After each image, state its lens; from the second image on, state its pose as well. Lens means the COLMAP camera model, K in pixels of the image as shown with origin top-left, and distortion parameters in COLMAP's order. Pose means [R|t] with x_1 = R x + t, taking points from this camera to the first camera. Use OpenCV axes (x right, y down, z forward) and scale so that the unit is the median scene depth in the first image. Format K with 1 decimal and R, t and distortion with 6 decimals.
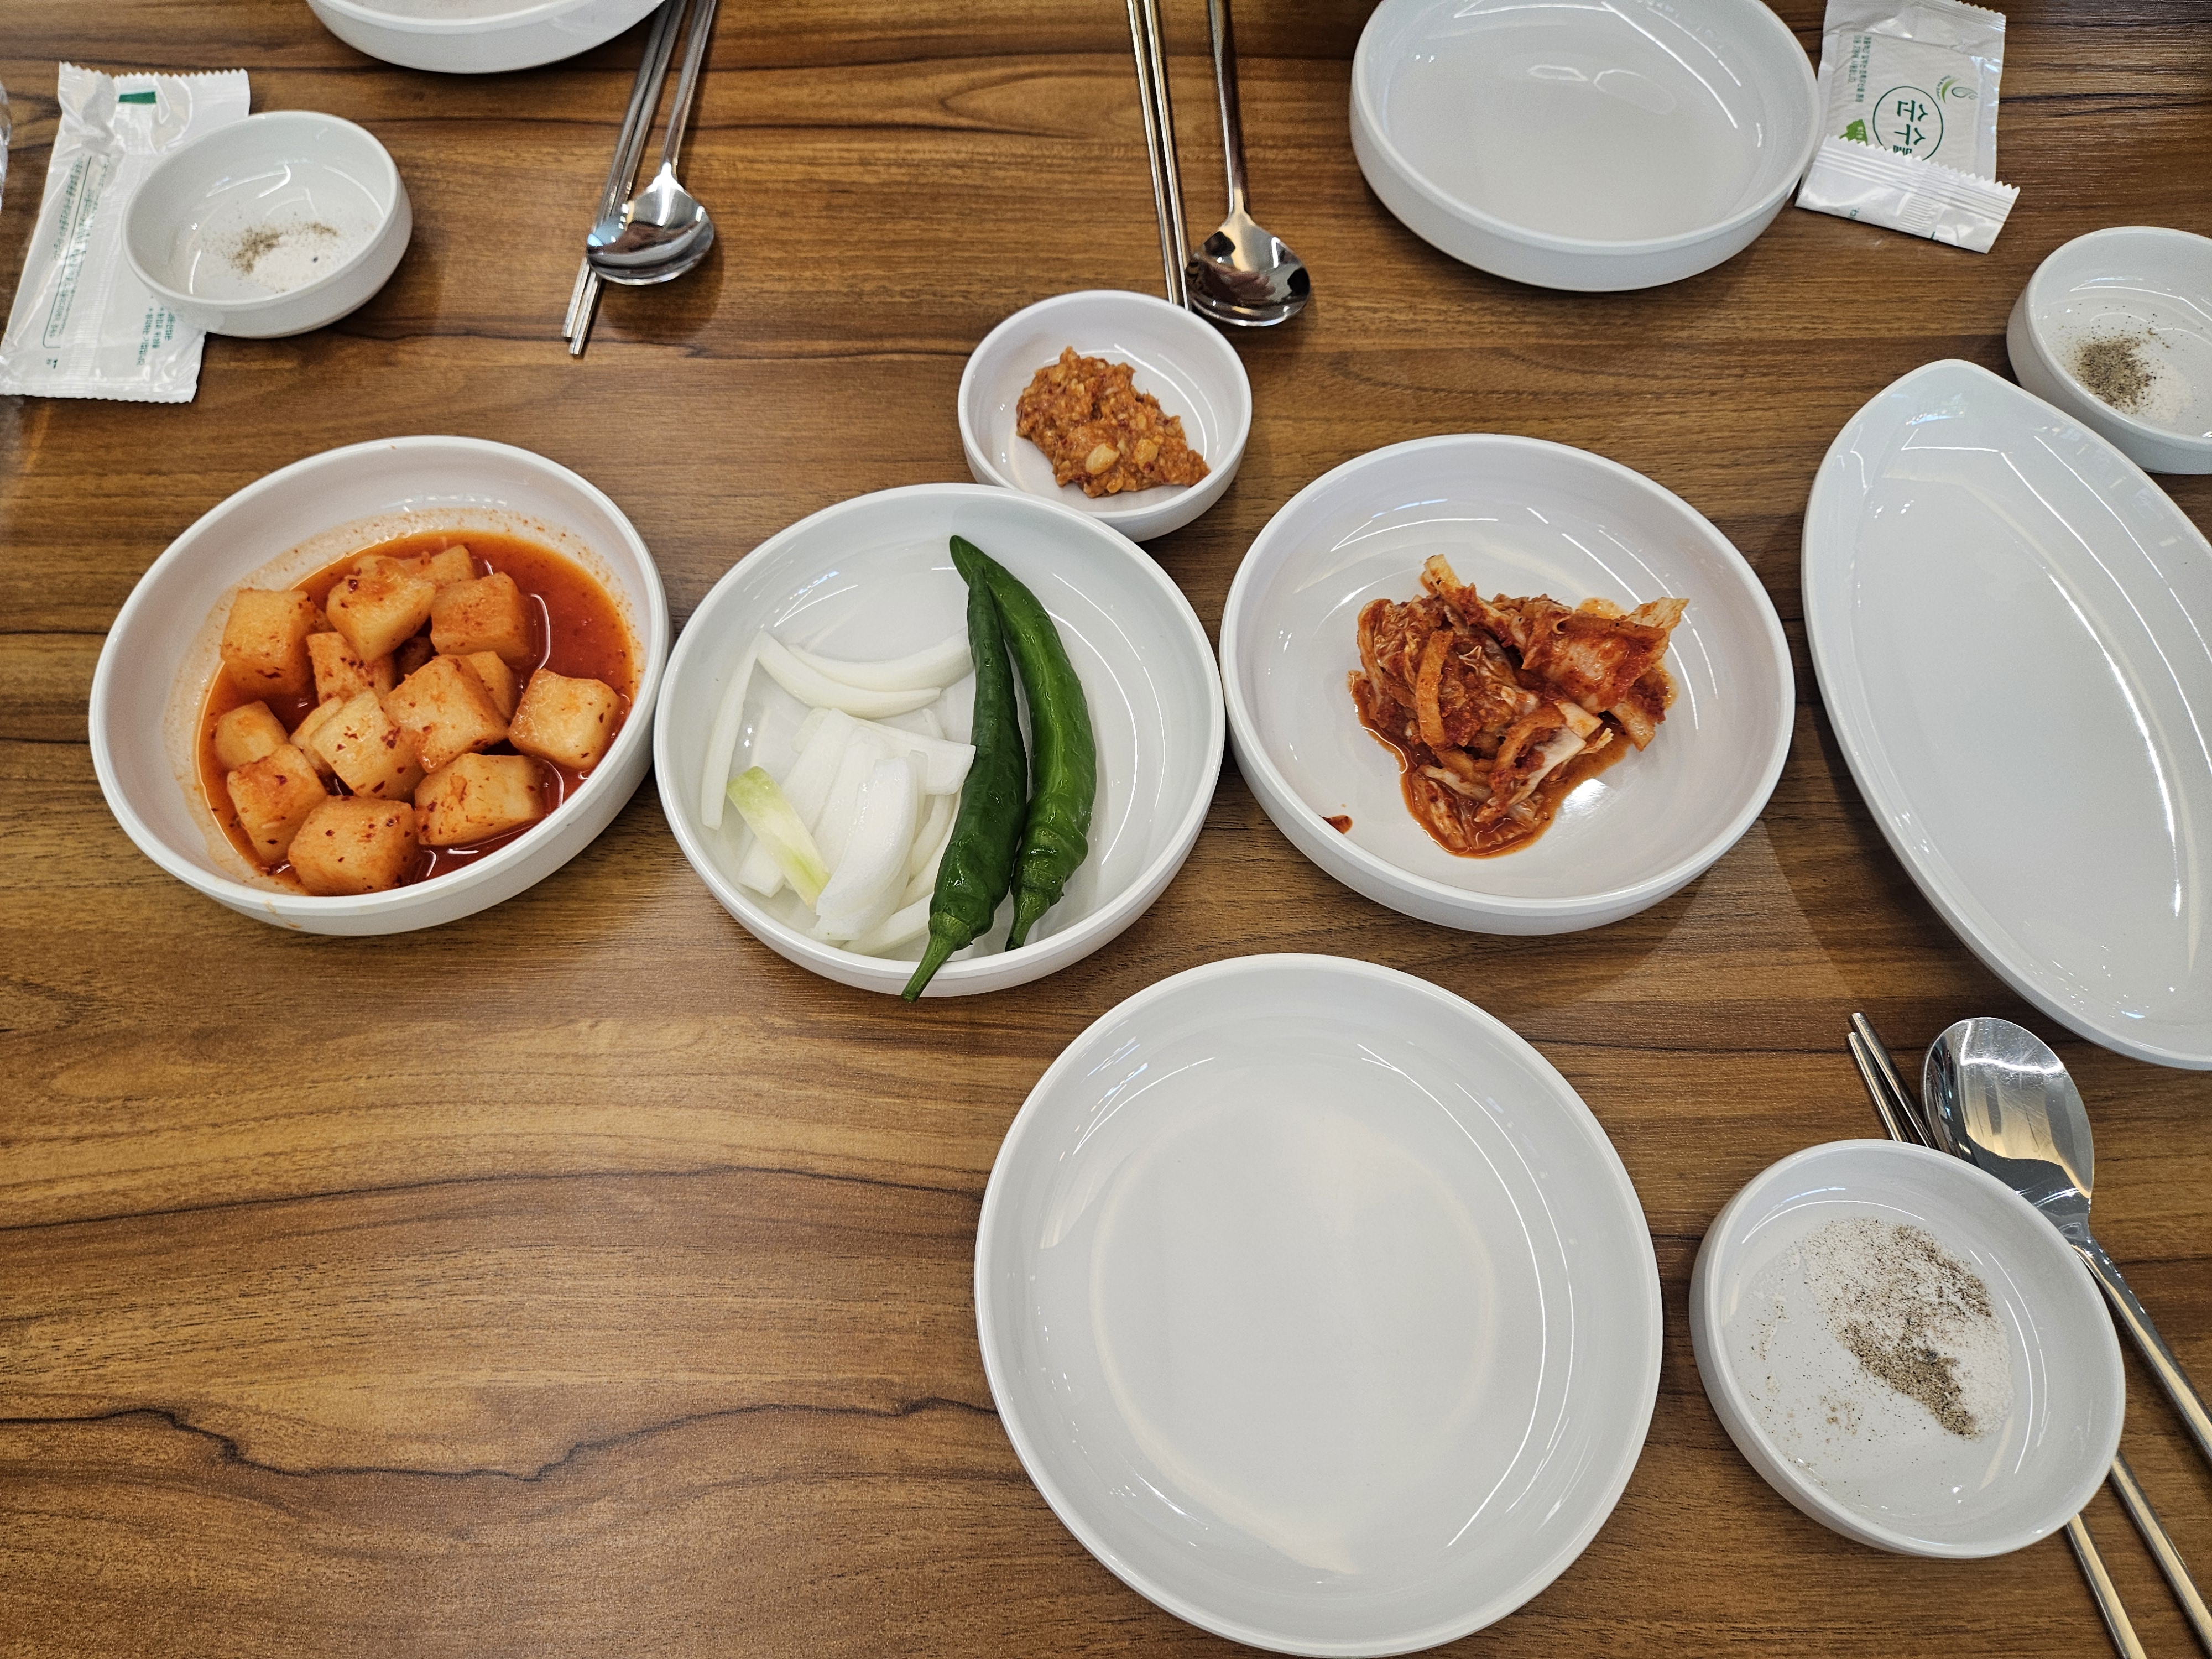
lens RADIAL K [[1516.3, 0, 1106.0], [0, 1516.3, 829.5], [0, 0, 1]] dist [0.001970, -0.025261]
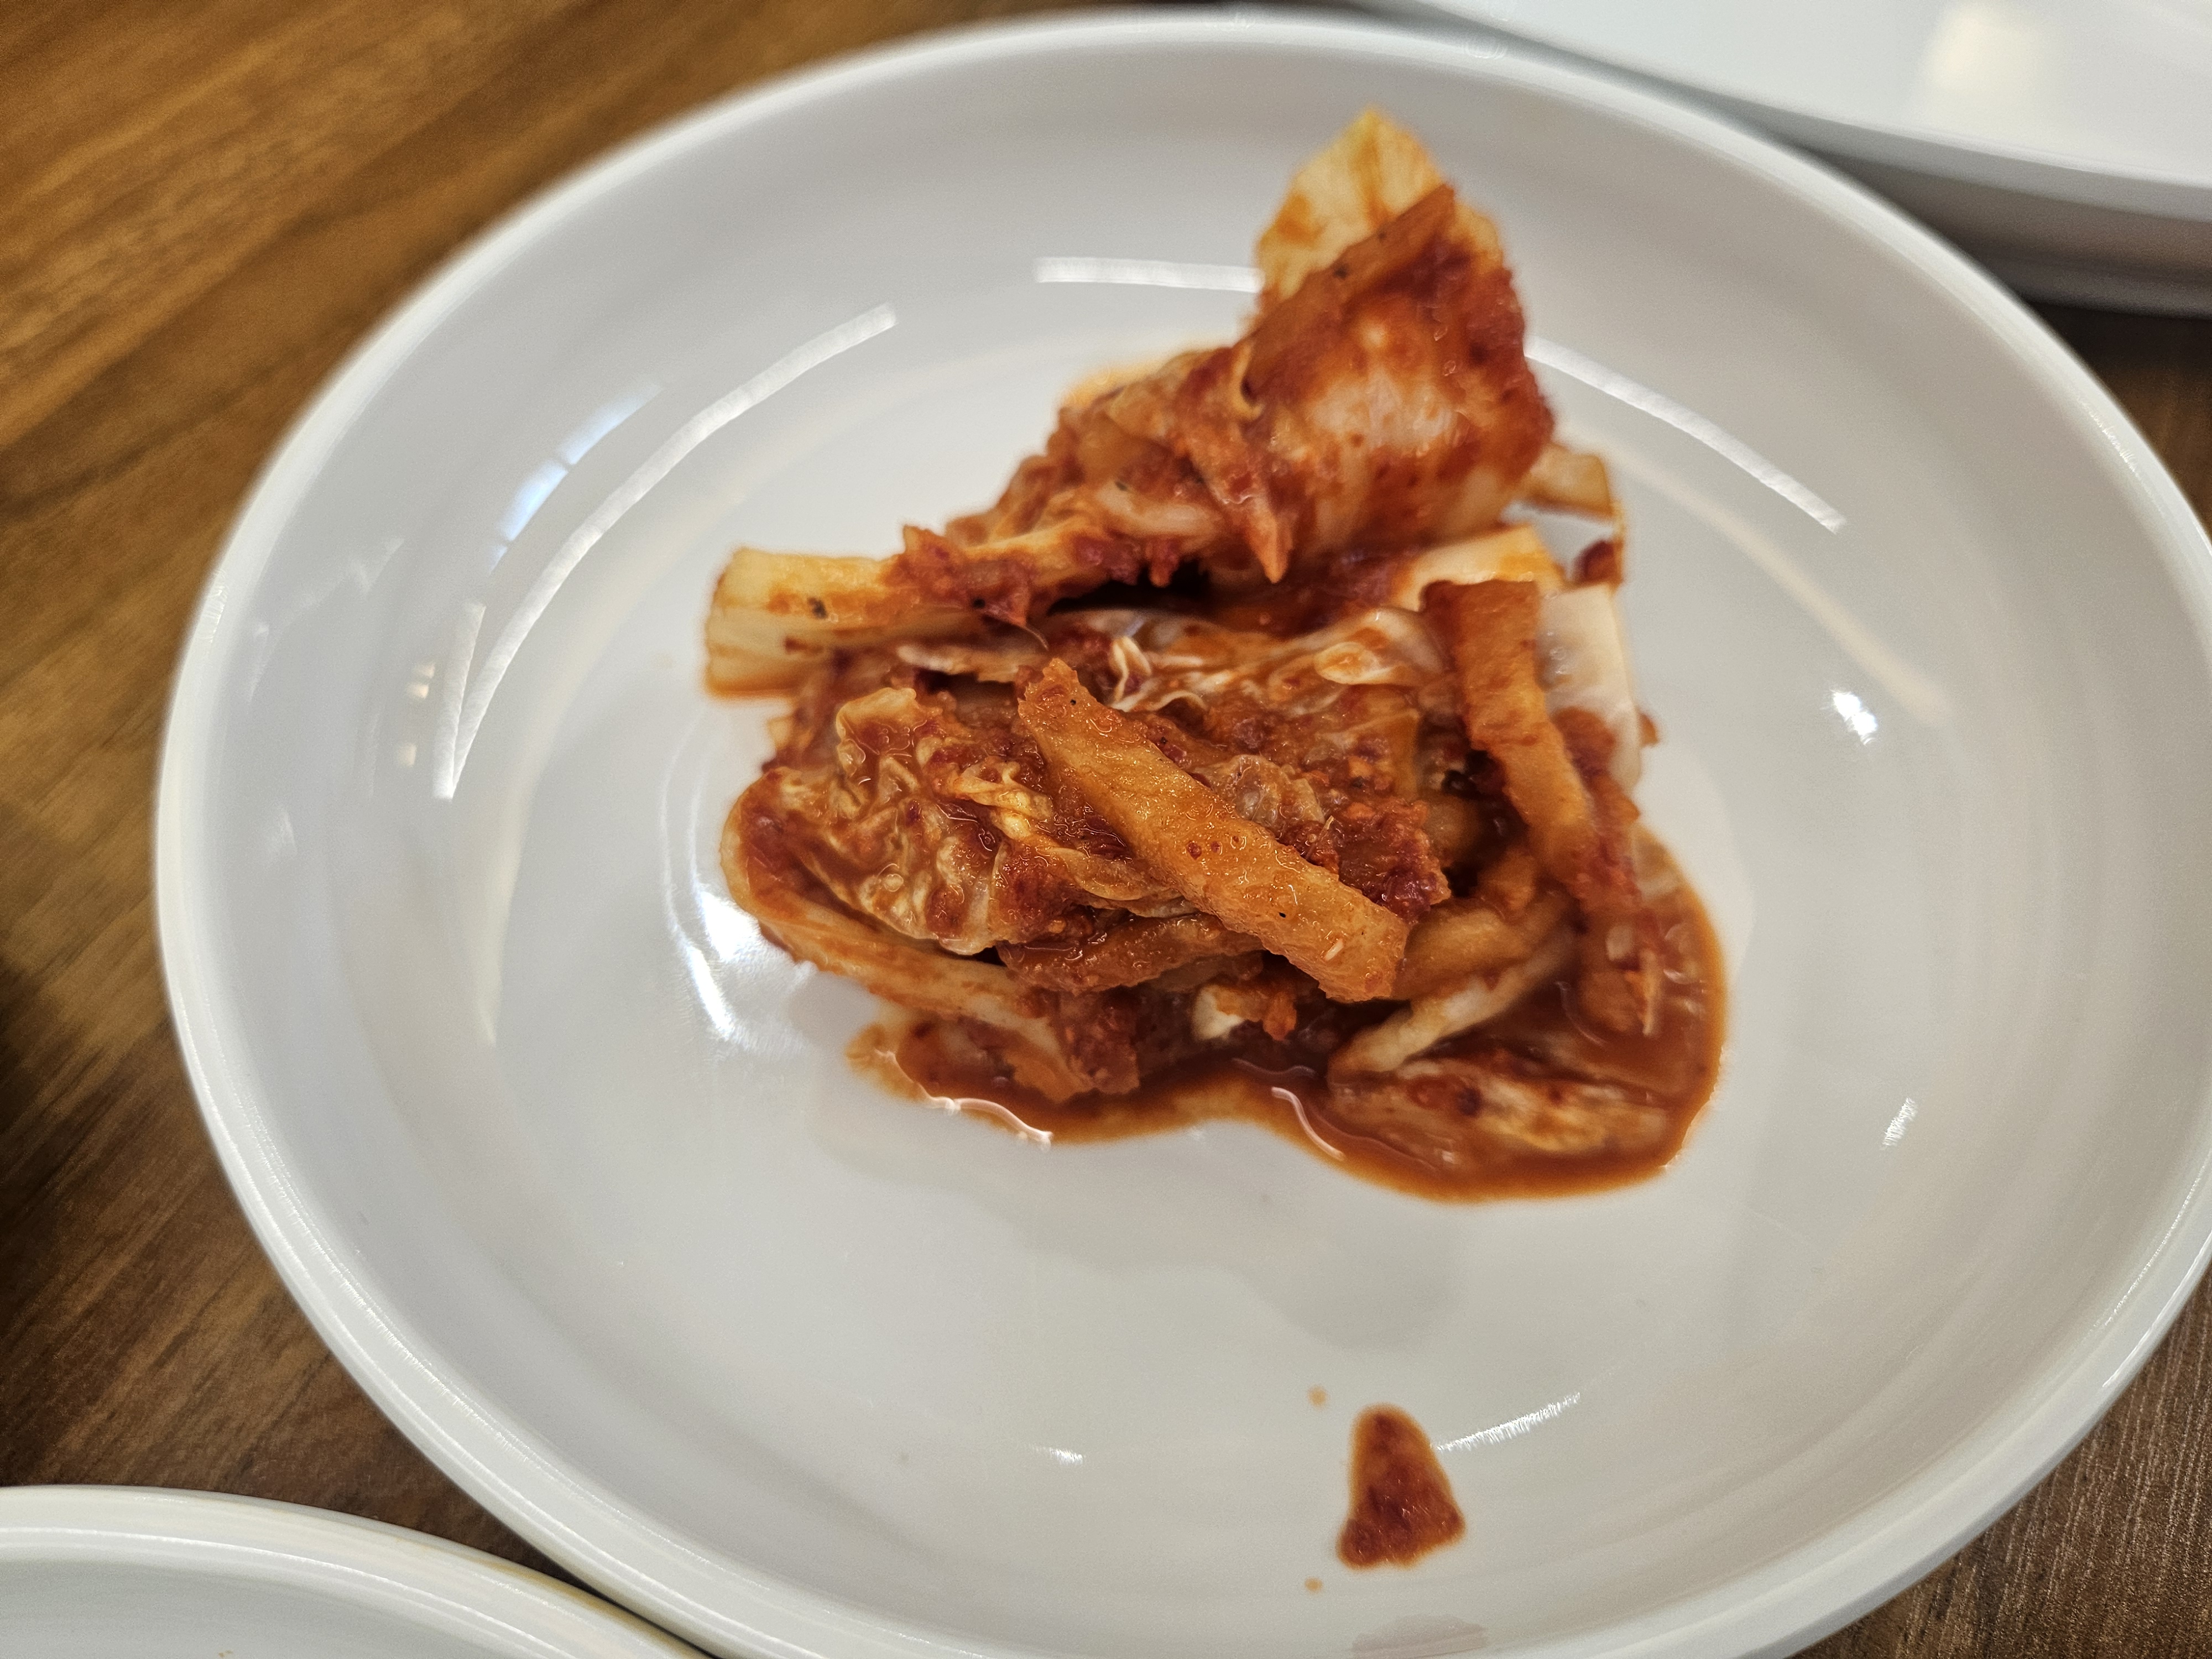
lens RADIAL K [[1516.3, 0, 1106.0], [0, 1516.3, 829.5], [0, 0, 1]] dist [0.001970, -0.025261]
pose [[0.507695, -0.722870, 0.468727, 0.088629], [0.768383, 0.625989, 0.133137, -0.139180], [-0.389659, 0.292569, 0.873252, 0.772429]]
